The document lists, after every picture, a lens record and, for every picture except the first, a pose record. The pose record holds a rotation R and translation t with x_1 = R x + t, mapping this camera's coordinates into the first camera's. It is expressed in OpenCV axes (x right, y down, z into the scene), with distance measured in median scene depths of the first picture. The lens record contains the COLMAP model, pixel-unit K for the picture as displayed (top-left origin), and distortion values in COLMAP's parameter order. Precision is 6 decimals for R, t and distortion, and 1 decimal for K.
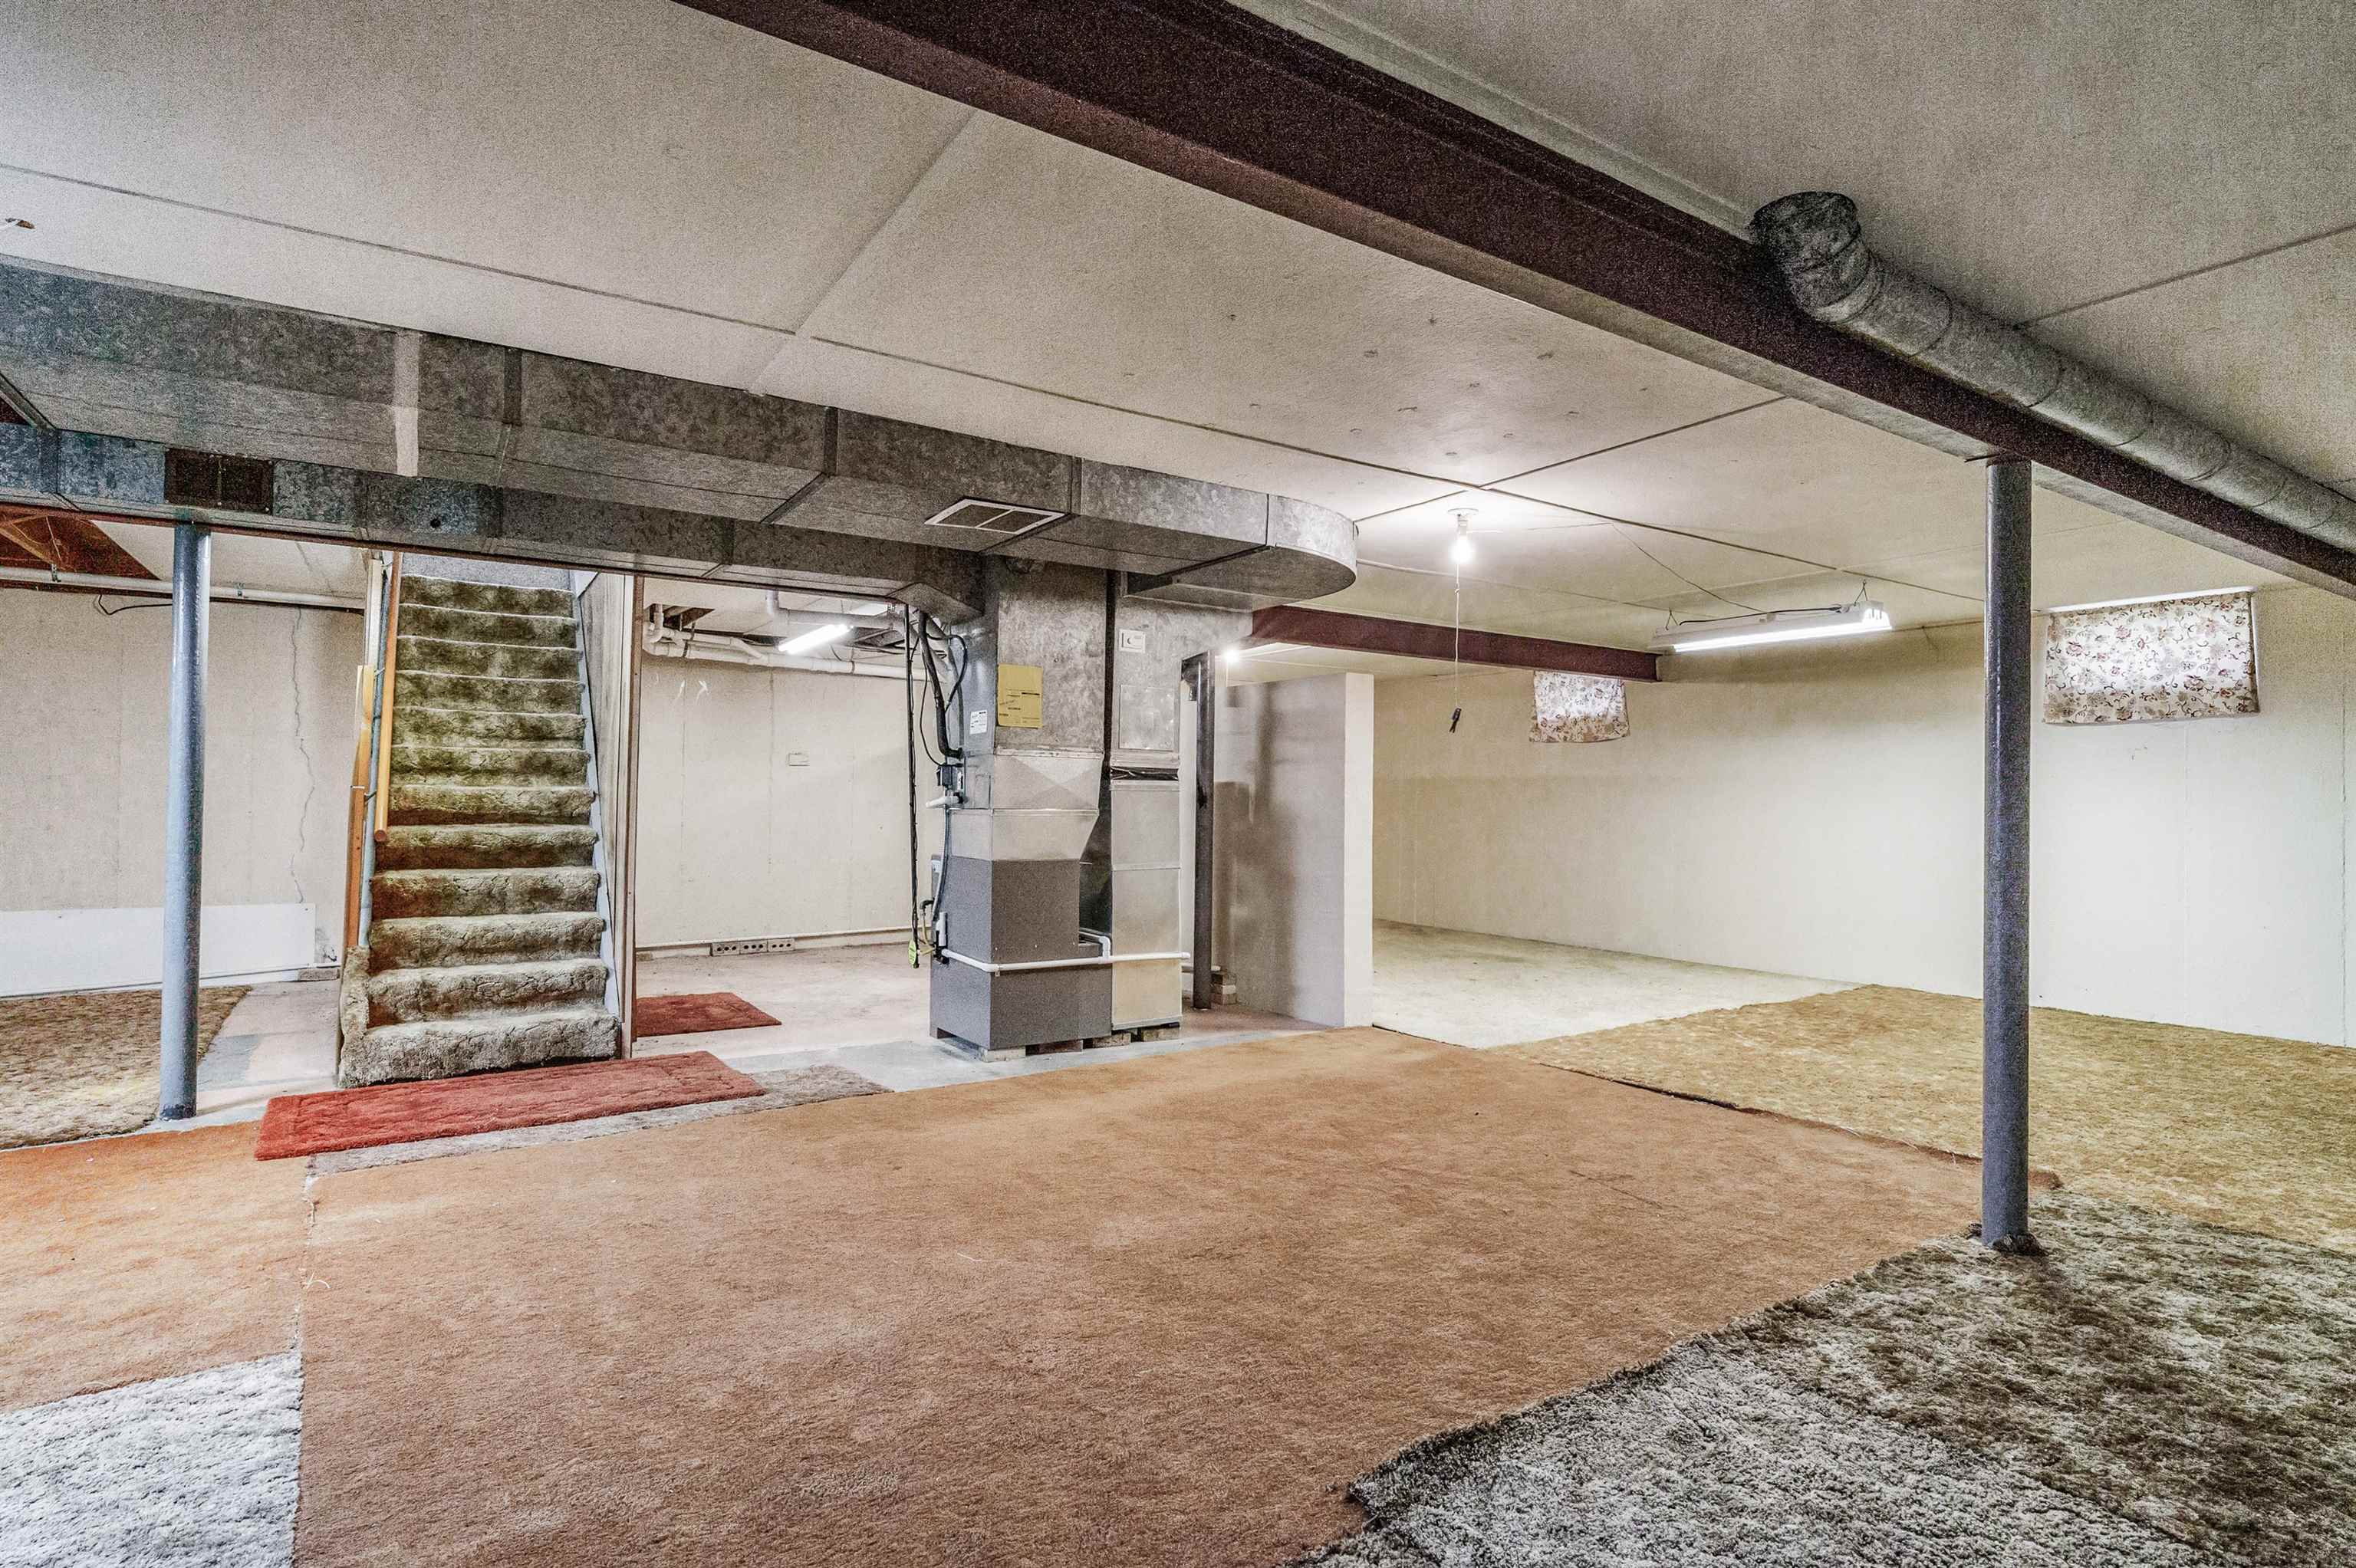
lens RADIAL K [[1169.4, 0, 1174.7], [0, 1169.4, 795.1], [0, 0, 1]] dist [0.002051, 0.000379]
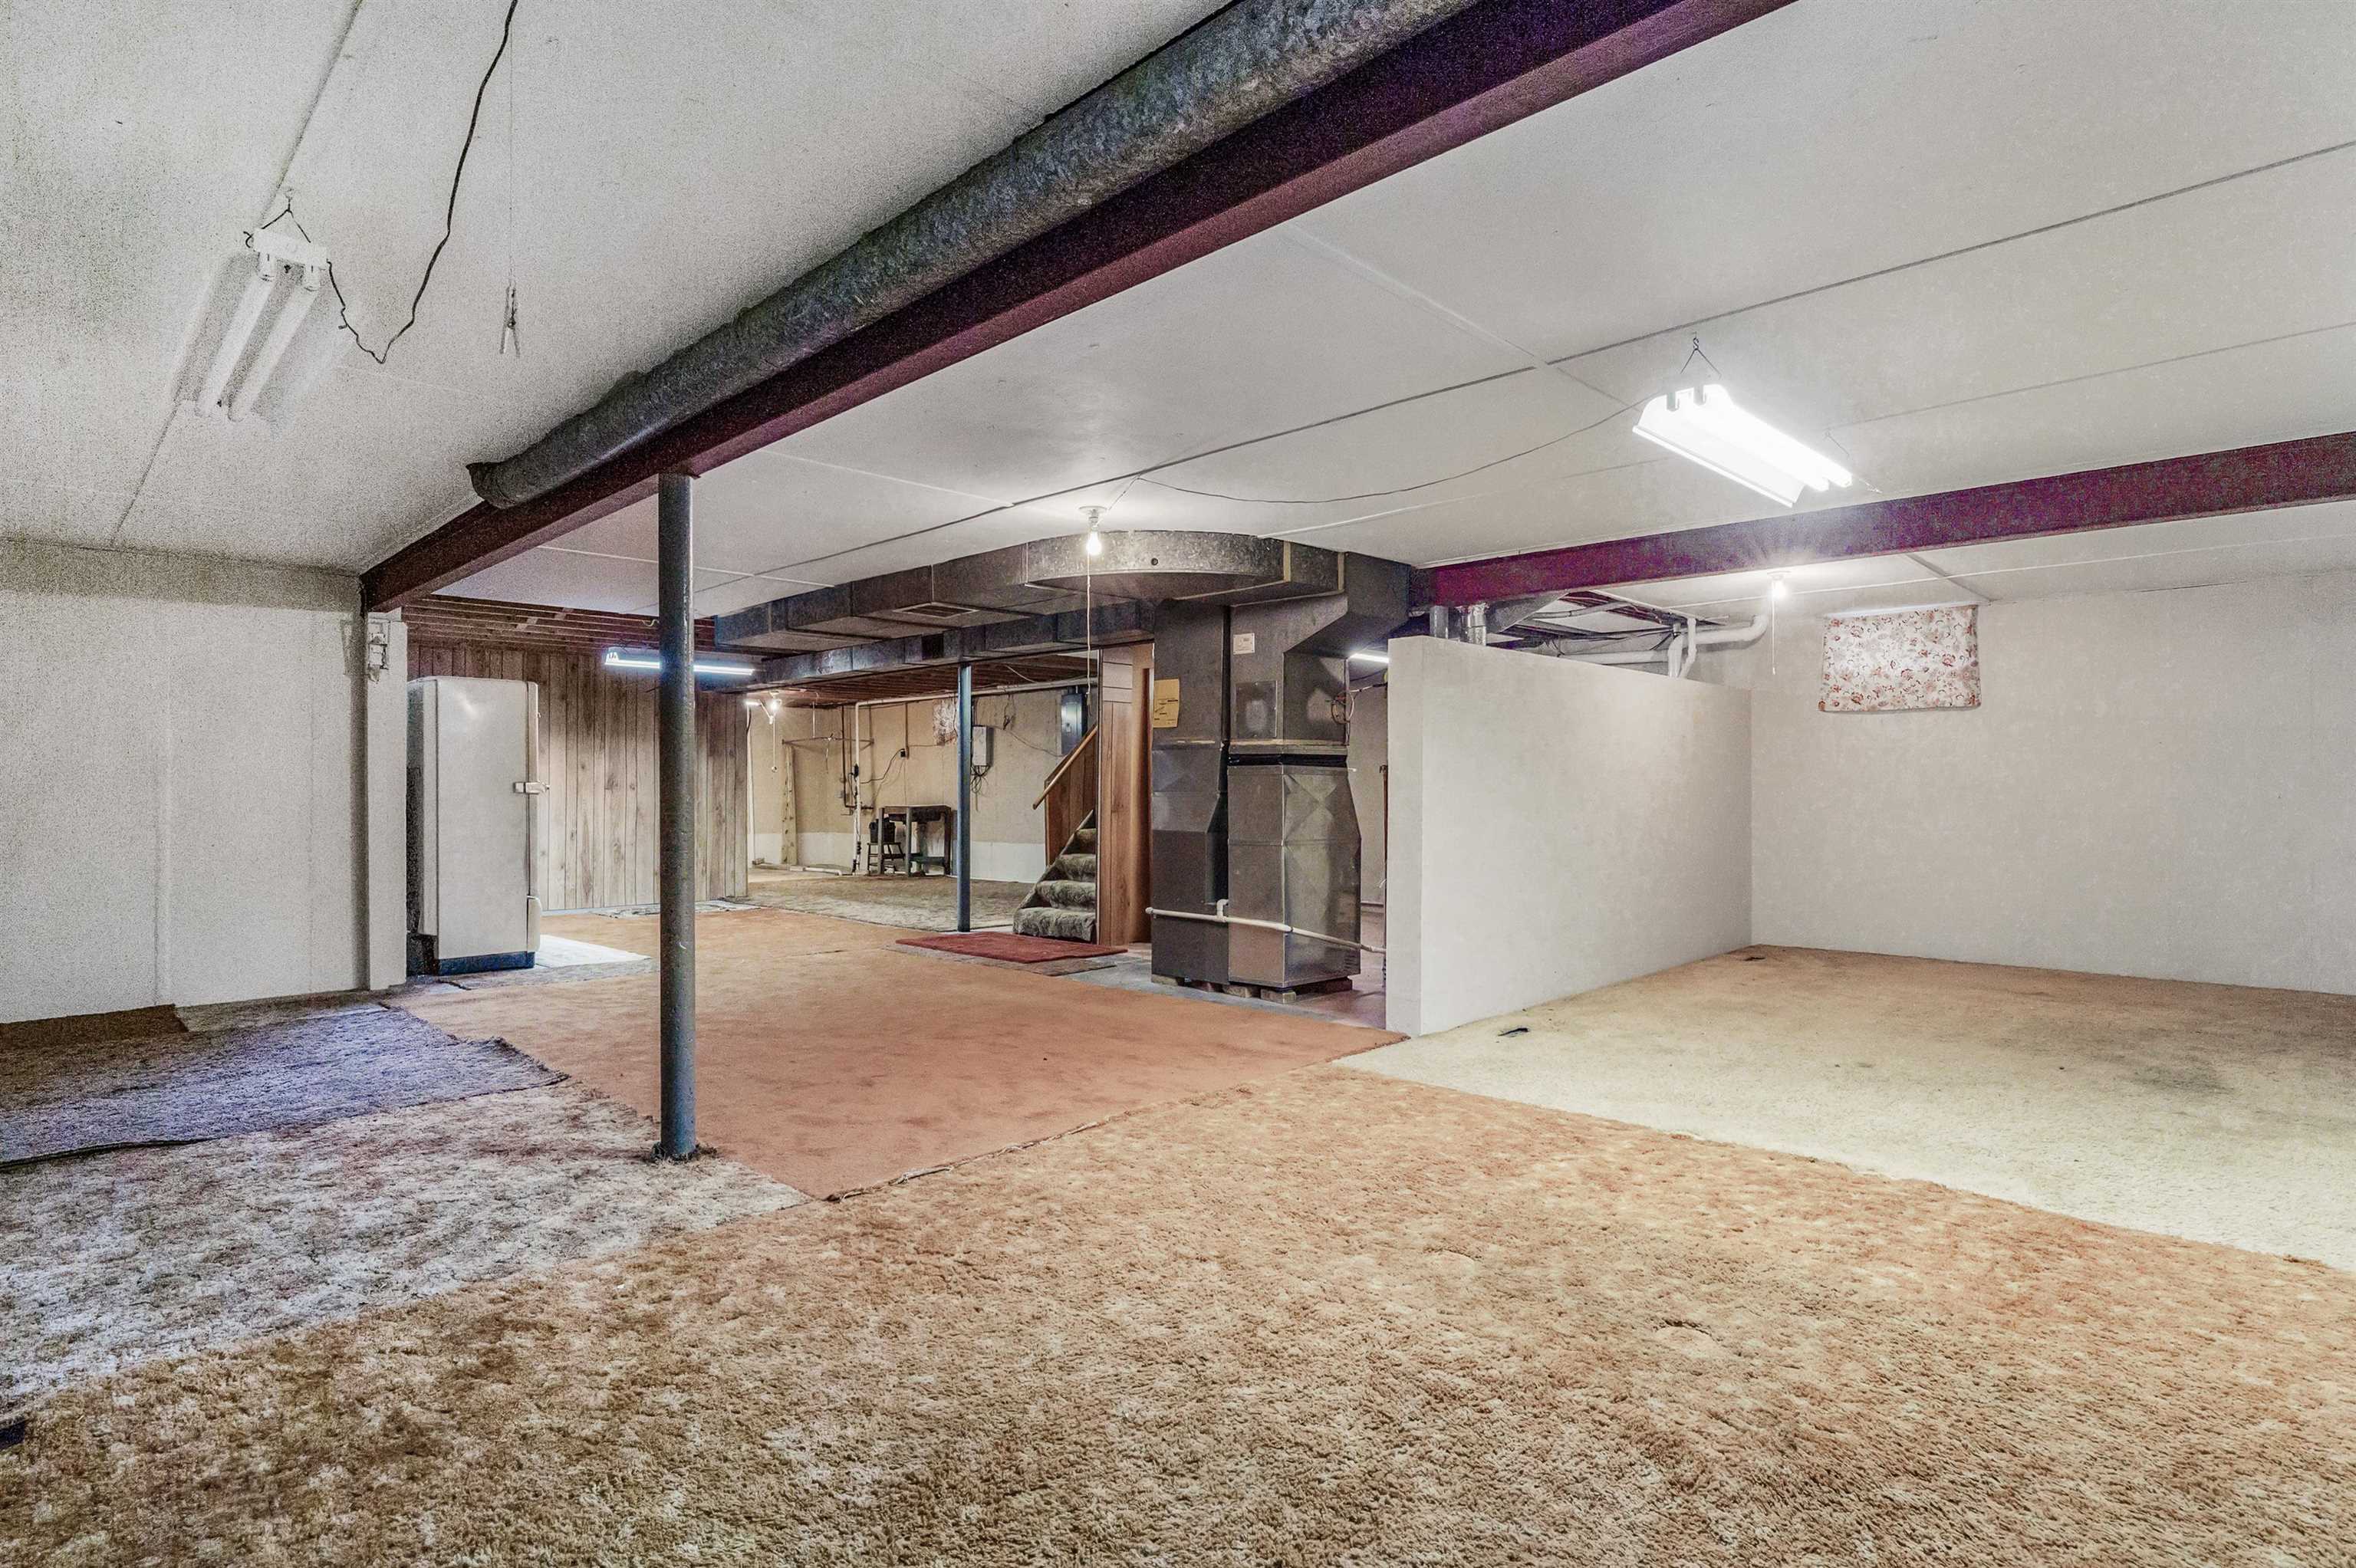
lens RADIAL K [[1197.5, 0, 1180.0], [0, 1197.5, 791.2], [0, 0, 1]] dist [-0.005560, 0.000001]
pose [[0.195587, -0.010179, -0.980634, 1.141714], [0.006993, 0.999935, -0.008985, 0.021899], [0.980661, -0.005100, 0.195646, 0.731137]]
